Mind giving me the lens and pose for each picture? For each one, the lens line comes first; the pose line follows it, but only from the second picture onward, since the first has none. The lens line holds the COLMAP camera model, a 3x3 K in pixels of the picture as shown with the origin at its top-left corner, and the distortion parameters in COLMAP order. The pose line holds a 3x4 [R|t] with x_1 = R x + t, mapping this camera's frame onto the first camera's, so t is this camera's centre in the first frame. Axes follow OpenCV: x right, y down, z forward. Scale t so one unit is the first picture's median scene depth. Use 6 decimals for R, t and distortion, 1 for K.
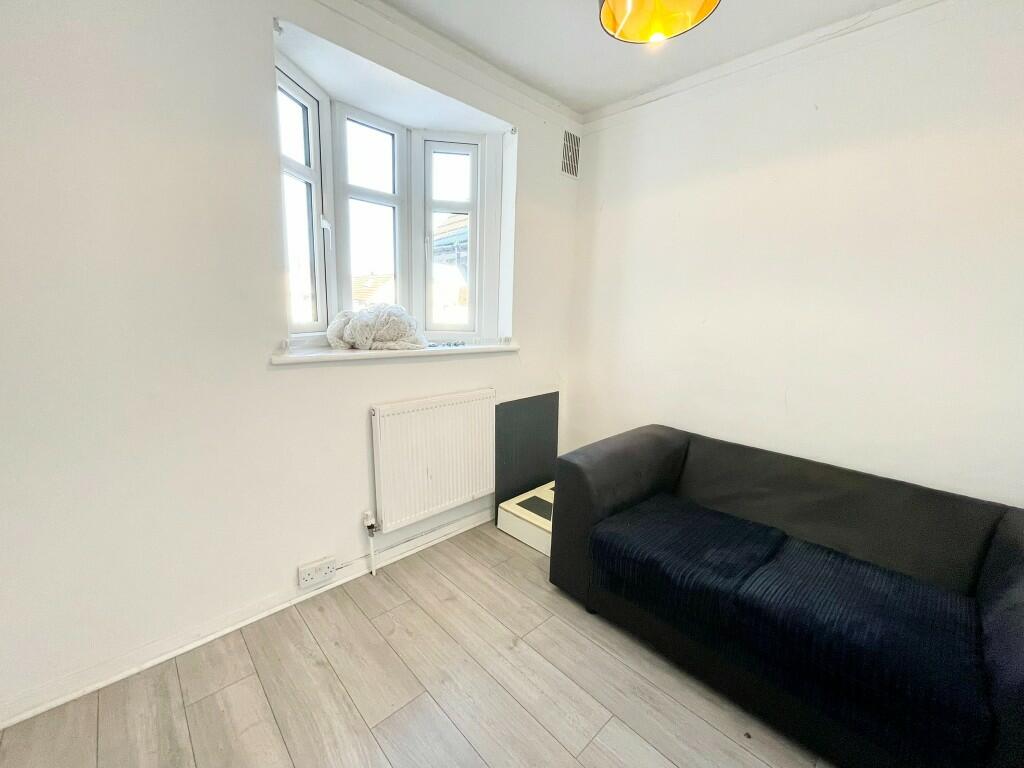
lens RADIAL K [[414.9, 0, 513.0], [0, 414.9, 385.3], [0, 0, 1]] dist [-0.003427, 0.000344]
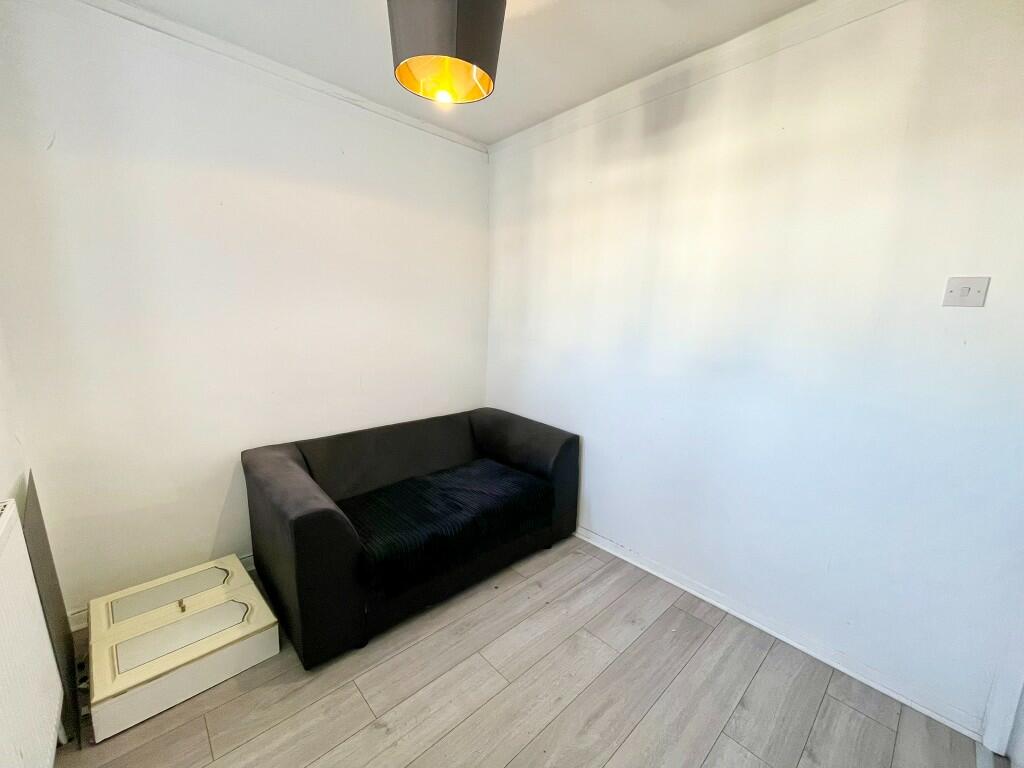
lens RADIAL K [[414.9, 0, 513.0], [0, 414.9, 385.3], [0, 0, 1]] dist [-0.003427, 0.000344]
pose [[0.011234, -0.202338, 0.979251, -0.702111], [0.144194, 0.969405, 0.198649, -0.191337], [-0.989486, 0.138971, 0.040066, 0.618361]]
